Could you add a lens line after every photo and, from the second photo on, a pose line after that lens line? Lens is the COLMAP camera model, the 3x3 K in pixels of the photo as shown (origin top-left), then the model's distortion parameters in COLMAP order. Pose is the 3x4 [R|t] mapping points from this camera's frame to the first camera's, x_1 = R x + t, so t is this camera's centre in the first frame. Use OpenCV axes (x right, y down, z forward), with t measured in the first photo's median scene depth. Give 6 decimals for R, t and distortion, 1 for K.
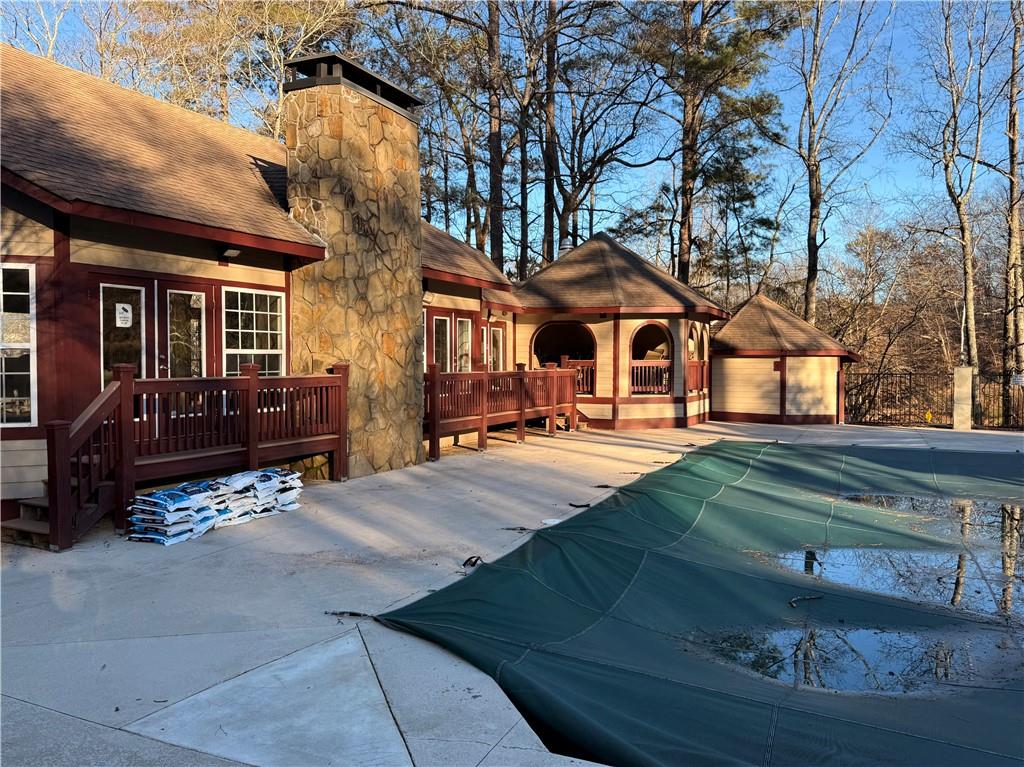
lens RADIAL K [[746.8, 0, 512.0], [0, 746.8, 383.5], [0, 0, 1]] dist [0.036607, -0.000548]
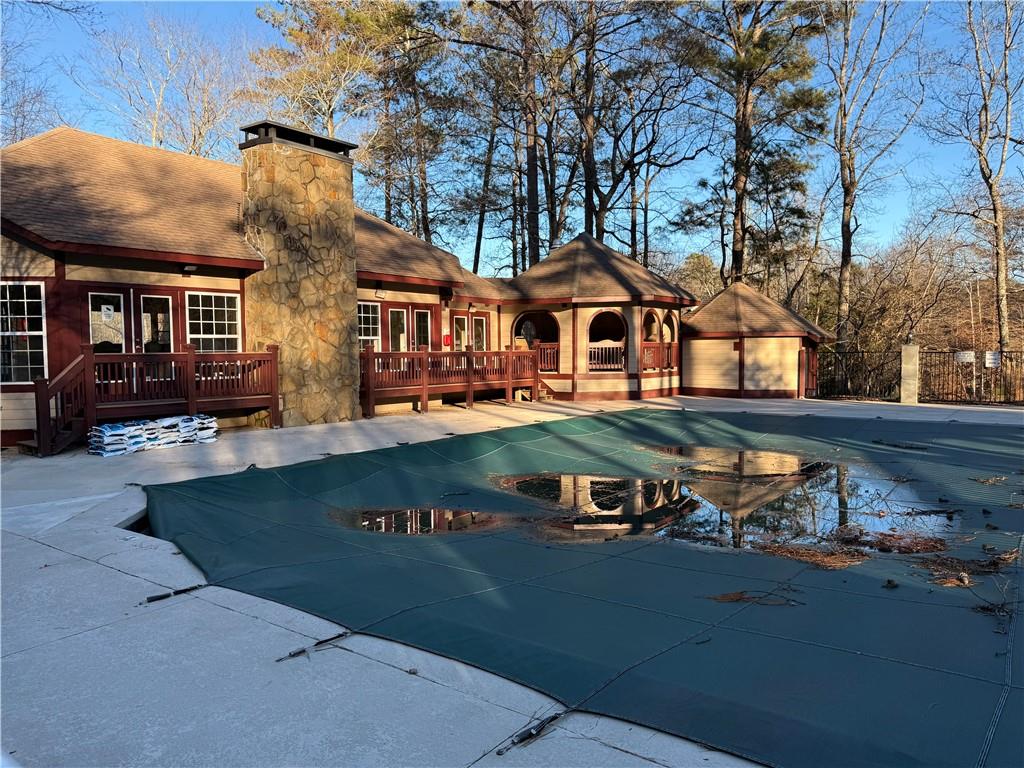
lens RADIAL K [[711.0, 0, 512.0], [0, 711.0, 384.0], [0, 0, 1]] dist [0.027771, -0.001643]
pose [[0.982073, -0.000778, -0.188499, 0.406871], [0.004213, 0.999832, 0.017824, 0.022500], [0.188453, -0.018299, 0.981912, -0.197010]]
